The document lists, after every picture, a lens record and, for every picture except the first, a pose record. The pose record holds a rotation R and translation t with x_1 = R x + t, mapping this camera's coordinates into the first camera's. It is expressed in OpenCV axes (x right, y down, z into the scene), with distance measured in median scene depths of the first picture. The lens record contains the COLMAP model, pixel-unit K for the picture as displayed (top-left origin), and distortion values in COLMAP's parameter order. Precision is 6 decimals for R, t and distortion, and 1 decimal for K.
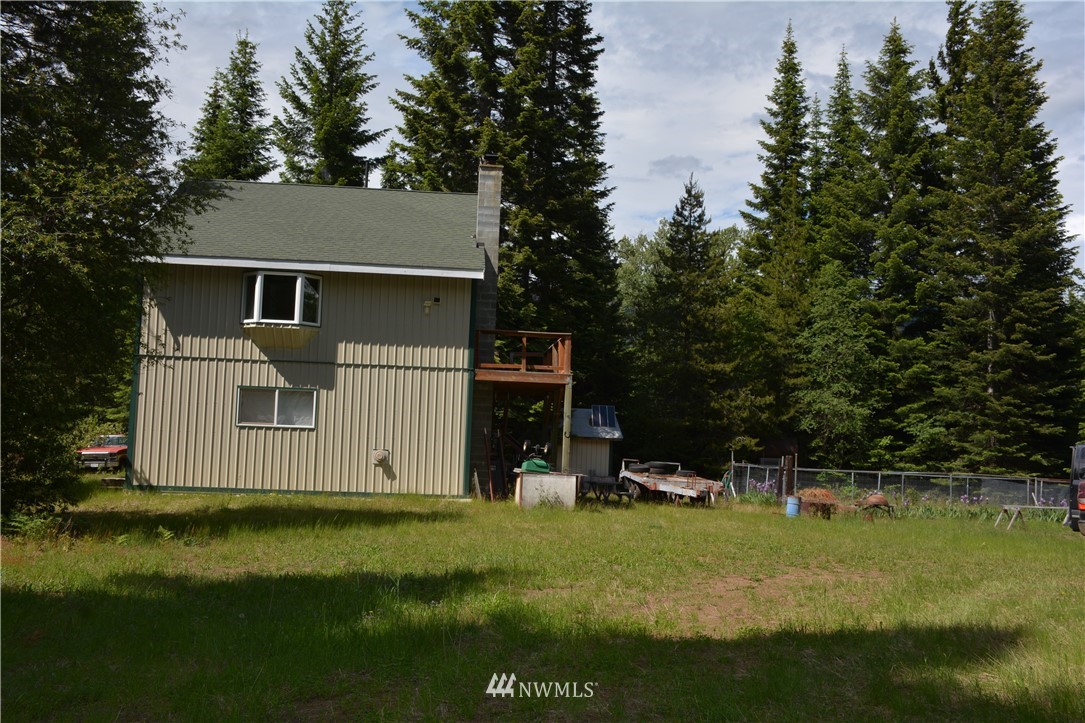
lens RADIAL K [[1022.7, 0, 541.5], [0, 1022.7, 361.2], [0, 0, 1]] dist [-0.010763, 0.000000]
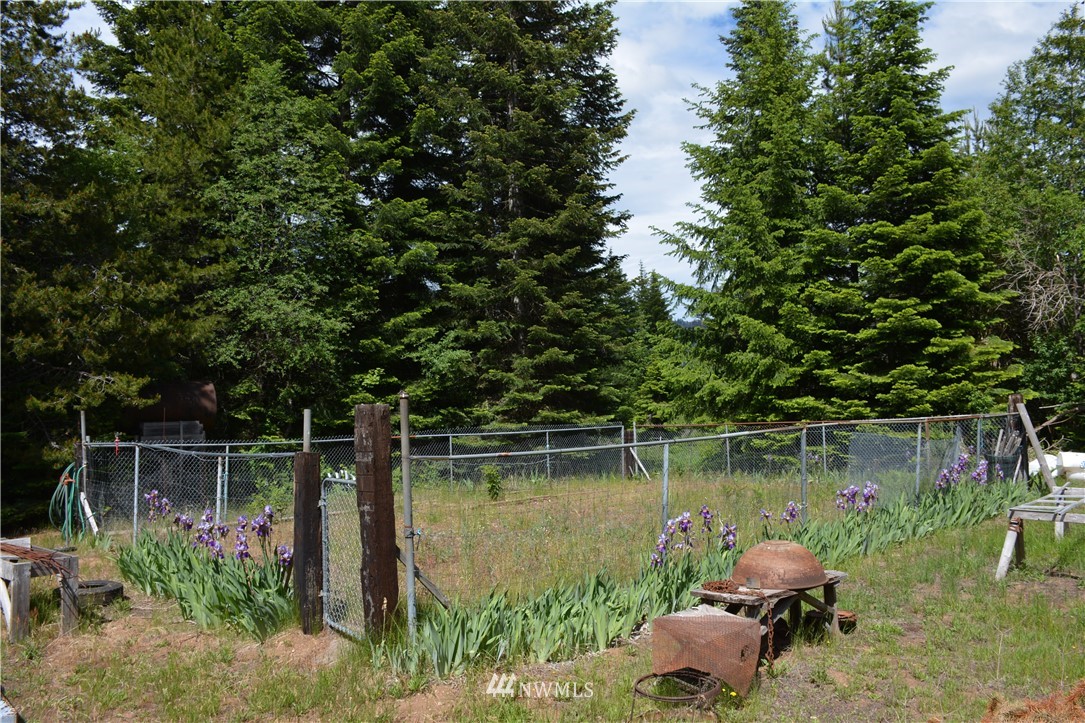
lens RADIAL K [[848.8, 0, 541.3], [0, 848.8, 354.3], [0, 0, 1]] dist [-0.125203, 0.064760]
pose [[0.760583, -0.025143, 0.648753, 0.106667], [0.012101, 0.999625, 0.024555, 0.055140], [-0.649128, -0.010825, 0.760602, 0.587468]]
